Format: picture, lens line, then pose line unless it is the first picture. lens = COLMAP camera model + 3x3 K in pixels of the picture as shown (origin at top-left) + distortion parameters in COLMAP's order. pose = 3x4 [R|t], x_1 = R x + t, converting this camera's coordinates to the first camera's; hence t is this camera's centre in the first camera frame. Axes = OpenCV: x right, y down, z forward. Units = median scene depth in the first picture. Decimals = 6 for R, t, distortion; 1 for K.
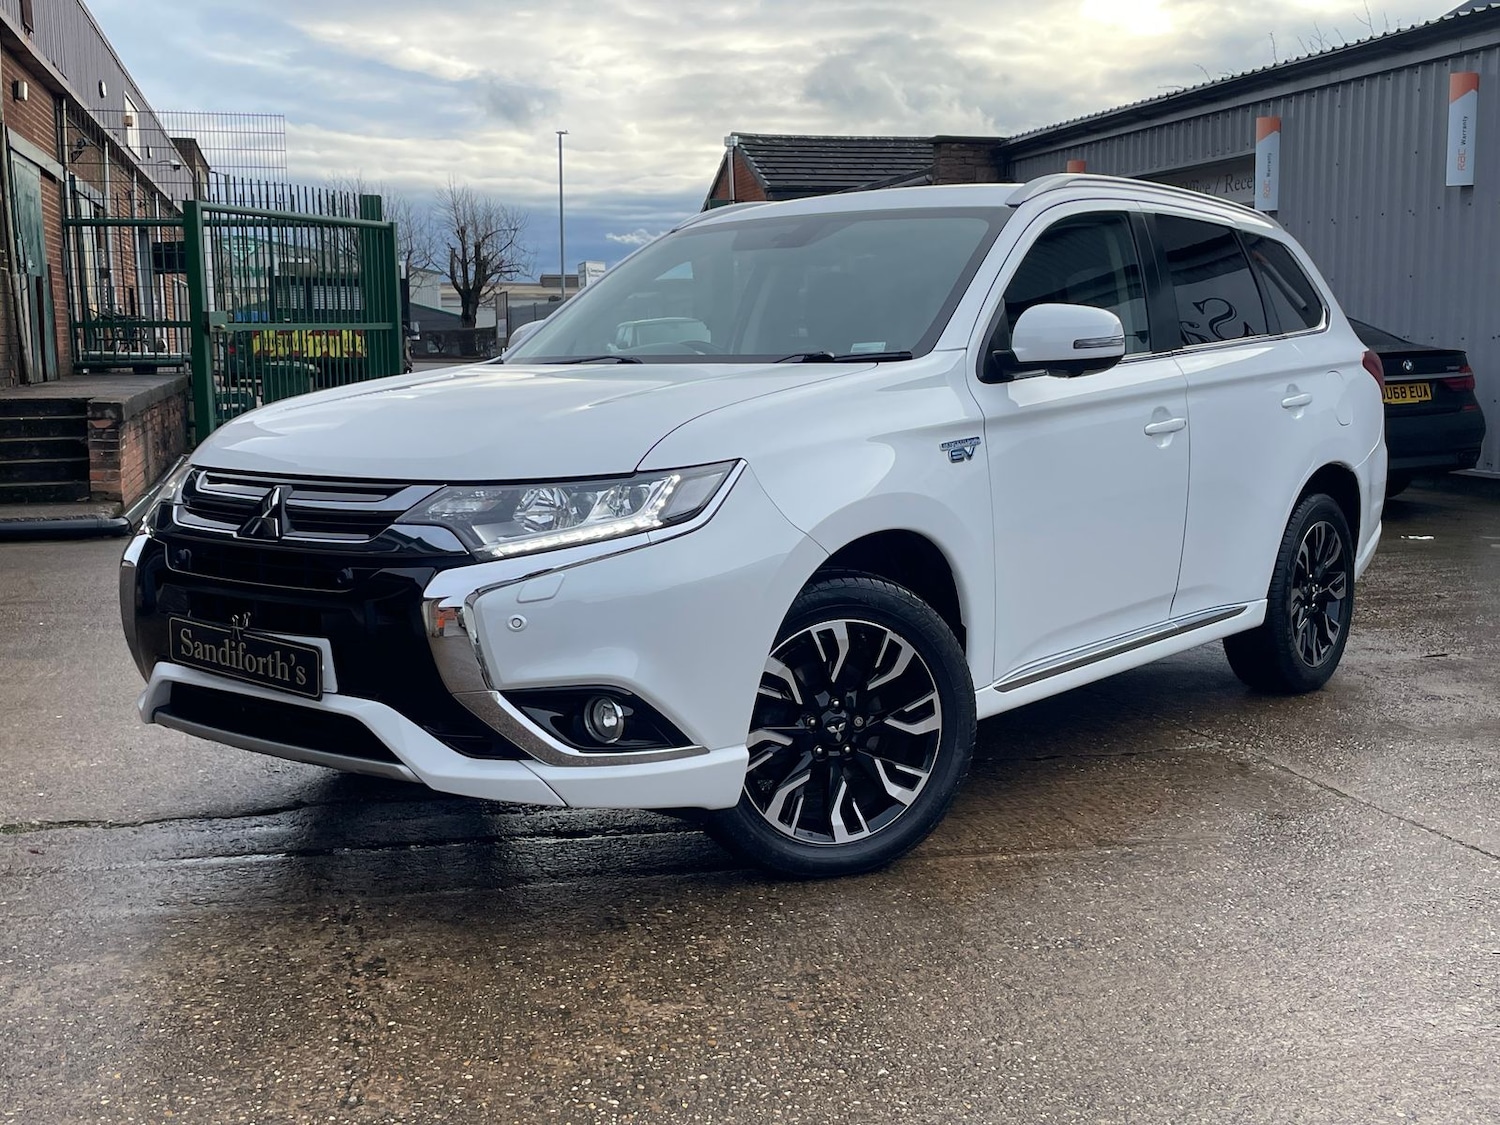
lens RADIAL K [[1681.2, 0, 727.3], [0, 1681.2, 560.1], [0, 0, 1]] dist [0.055601, 0.000000]
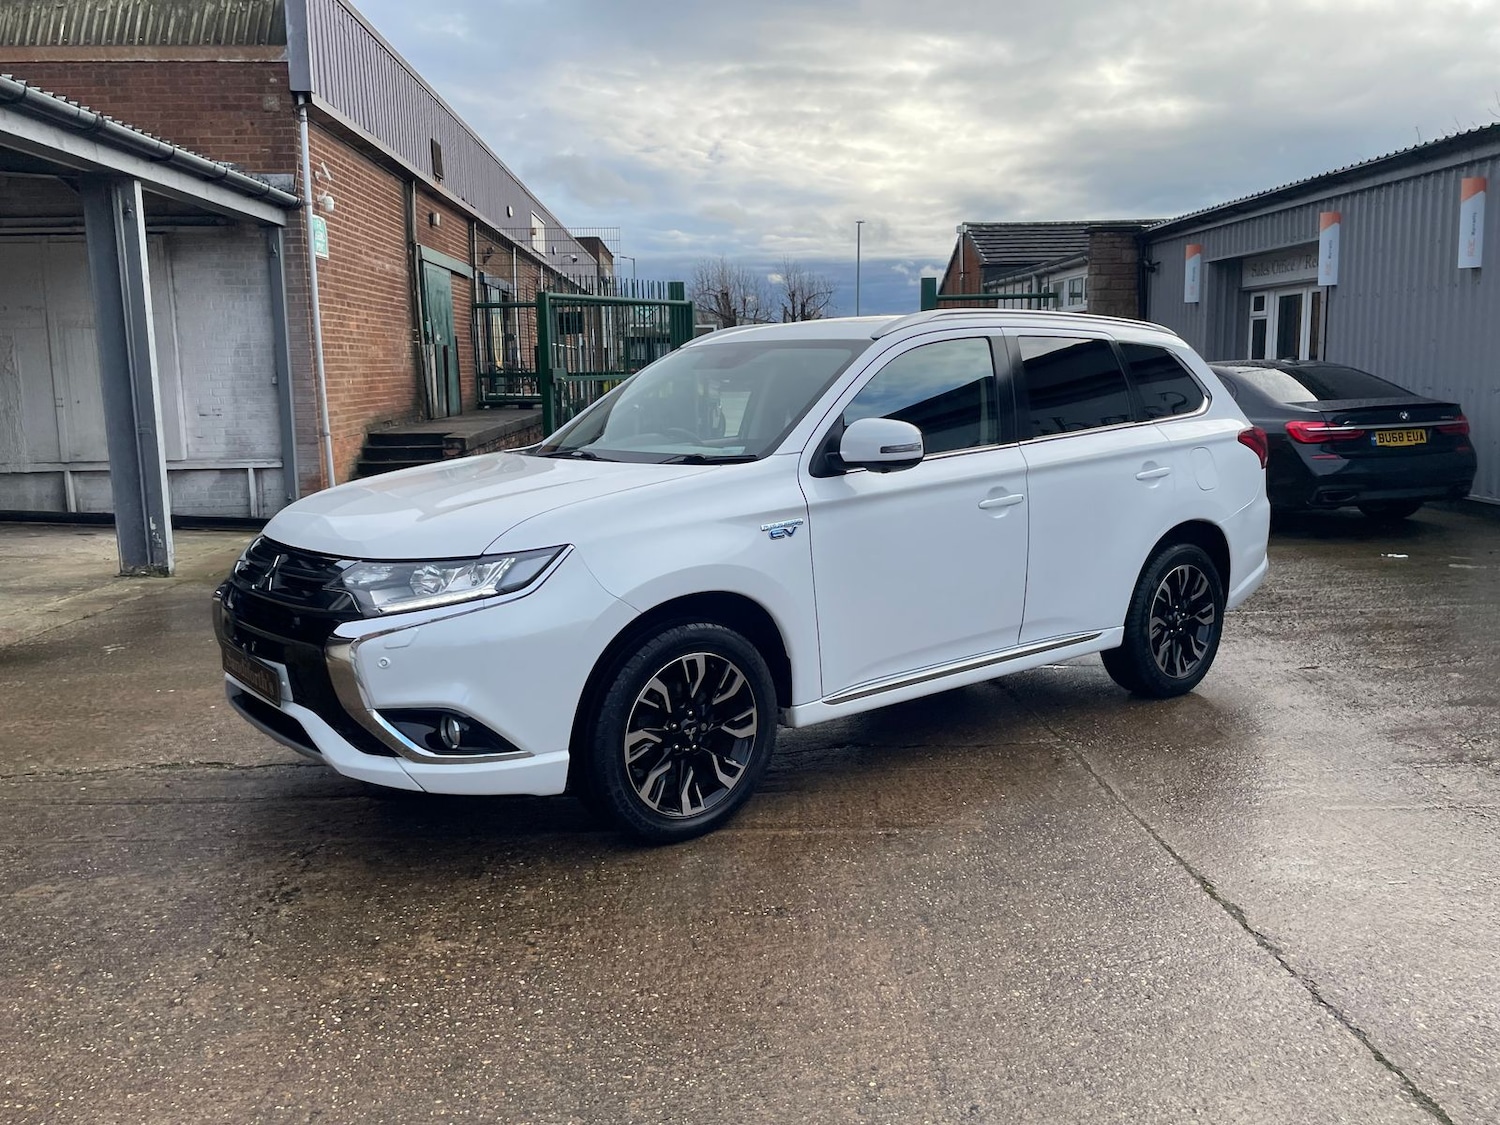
lens RADIAL K [[1217.2, 0, 762.1], [0, 1217.2, 539.4], [0, 0, 1]] dist [0.089665, -0.115052]
pose [[0.981213, 0.020895, -0.191792, 0.297139], [-0.019007, 0.999751, 0.011679, -0.065719], [0.191988, -0.007814, 0.981366, 0.027596]]
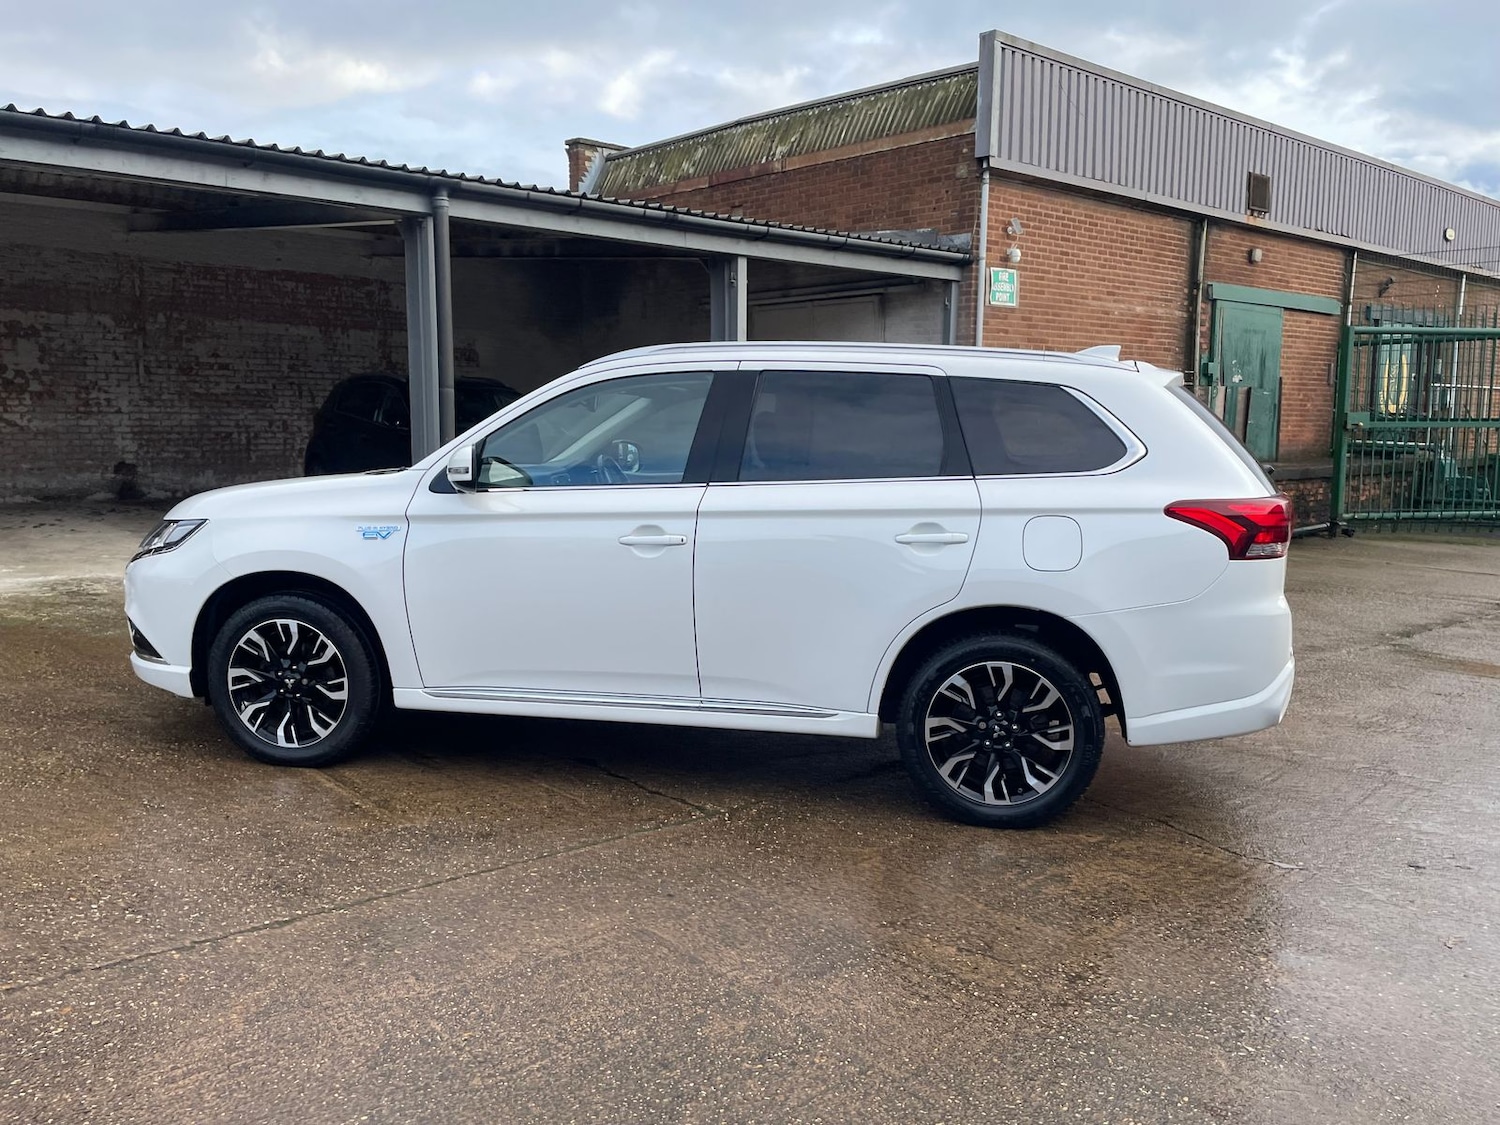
lens RADIAL K [[1216.7, 0, 759.8], [0, 1216.7, 558.8], [0, 0, 1]] dist [0.092795, -0.122395]
pose [[0.469227, 0.115994, -0.875427, 1.266756], [-0.130235, 0.989585, 0.061315, -0.152145], [0.873422, 0.085240, 0.479446, 0.722094]]
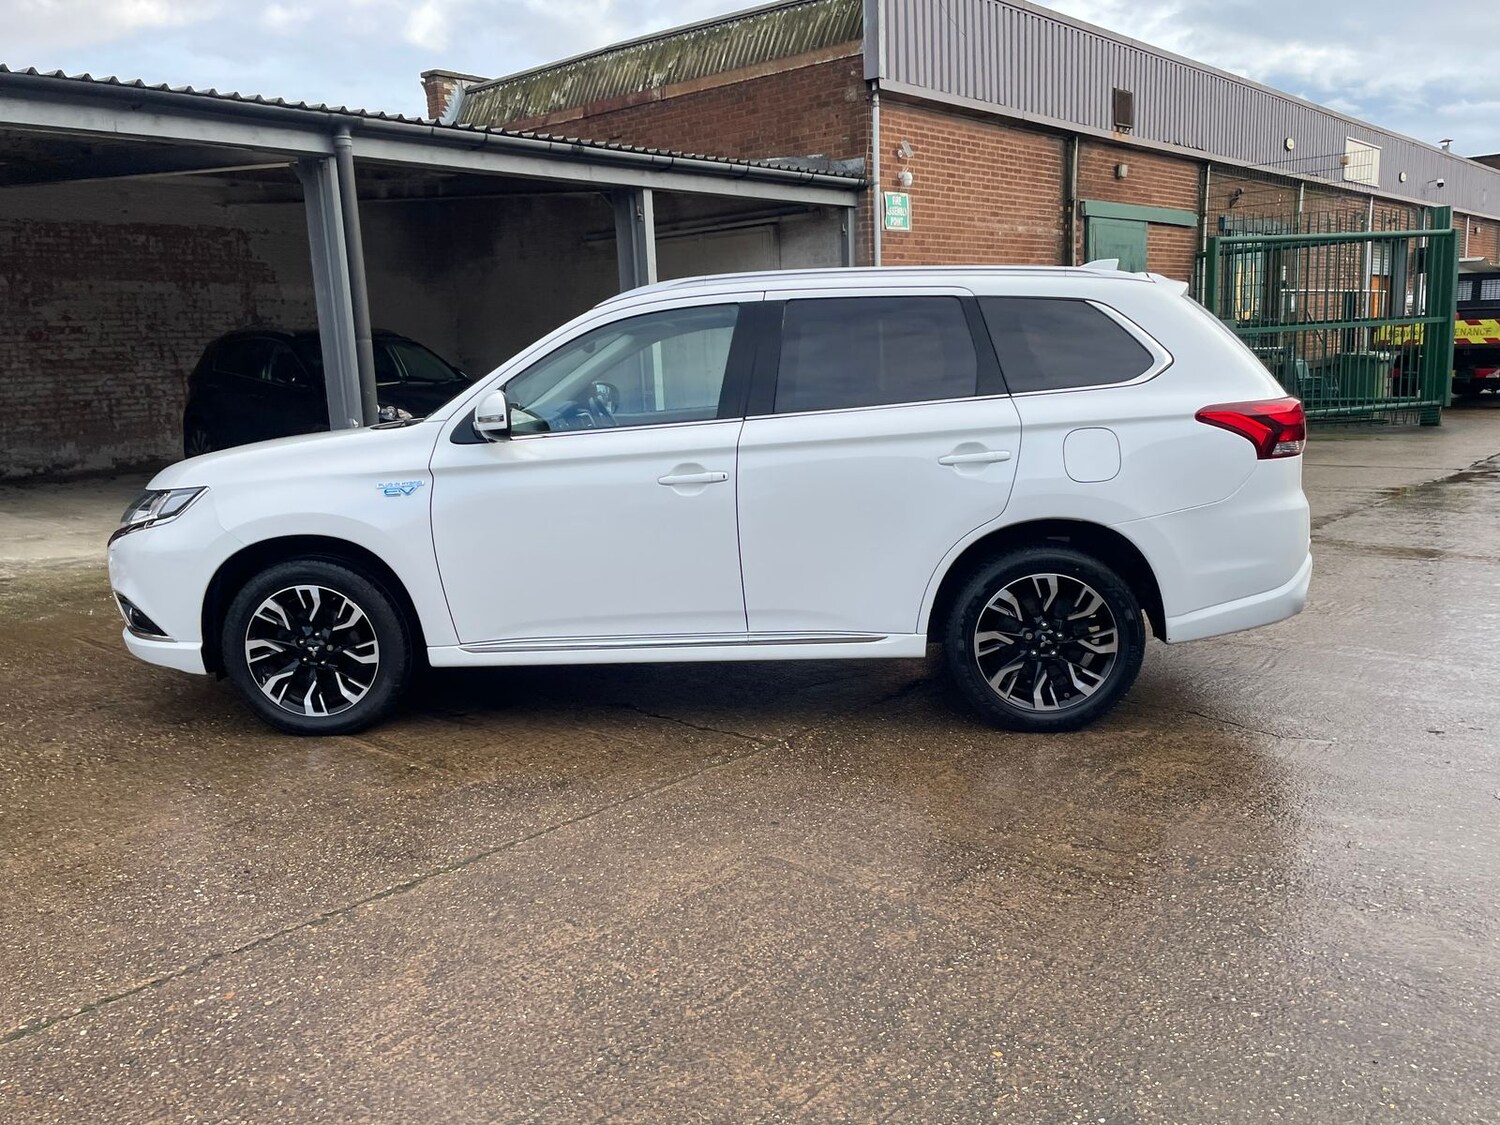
lens RADIAL K [[1216.7, 0, 760.5], [0, 1216.7, 565.4], [0, 0, 1]] dist [0.092795, -0.122395]
pose [[0.577257, 0.126243, -0.806745, 1.185776], [-0.070648, 0.991993, 0.104681, -0.130537], [0.813501, -0.003433, 0.581554, 0.583693]]
